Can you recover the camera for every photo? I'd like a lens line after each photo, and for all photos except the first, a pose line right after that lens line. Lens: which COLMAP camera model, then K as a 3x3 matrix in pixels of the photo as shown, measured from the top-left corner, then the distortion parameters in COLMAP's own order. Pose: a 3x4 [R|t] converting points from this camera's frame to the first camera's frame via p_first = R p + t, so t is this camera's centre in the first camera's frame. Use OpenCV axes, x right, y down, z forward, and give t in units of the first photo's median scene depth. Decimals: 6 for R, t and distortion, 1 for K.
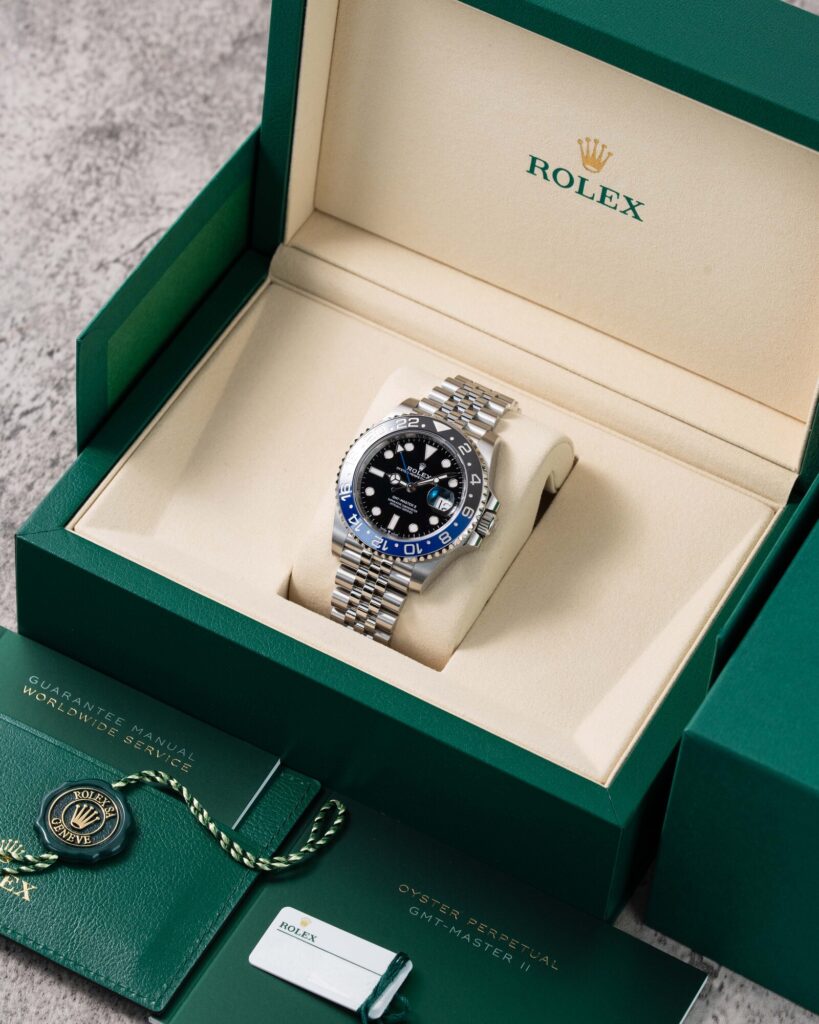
lens RADIAL K [[6296.8, 0, 409.3], [0, 6296.8, 513.2], [0, 0, 1]] dist [0.203058, 0.000000]
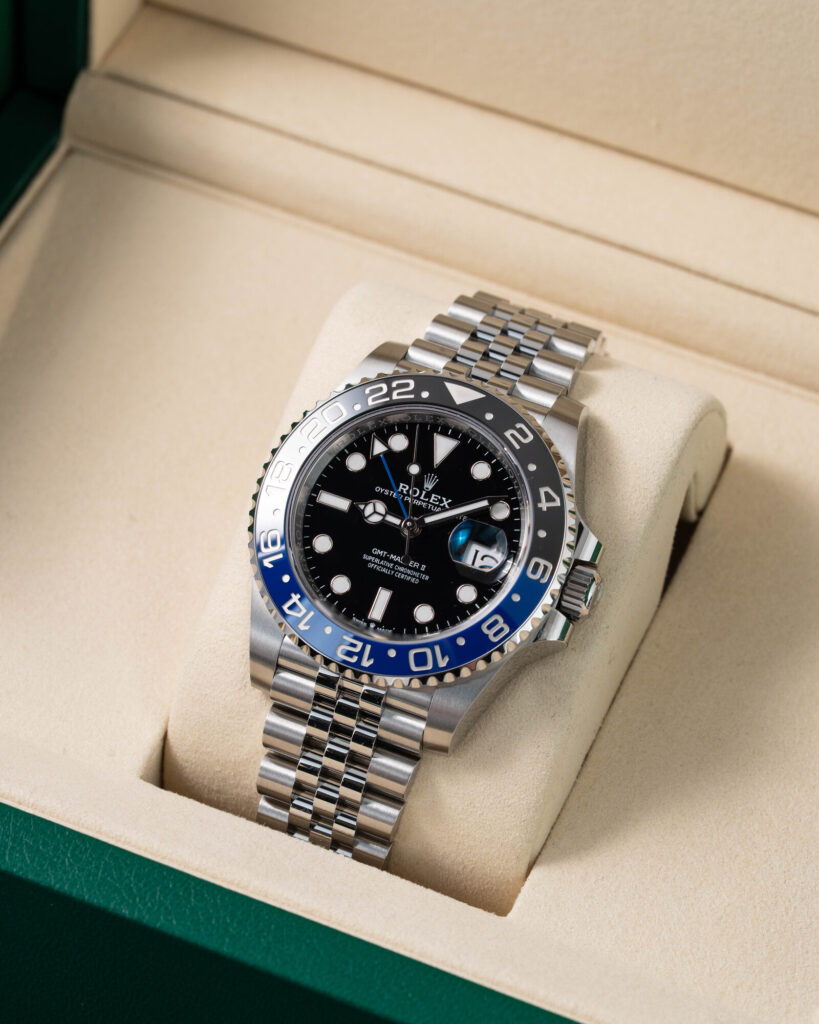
lens RADIAL K [[6296.8, 0, 411.2], [0, 6296.8, 507.7], [0, 0, 1]] dist [0.203058, 0.000000]
pose [[0.995977, -0.081097, 0.038111, -0.017206], [0.081926, 0.996423, -0.020719, 0.004086], [-0.036294, 0.023758, 0.999059, 0.529496]]
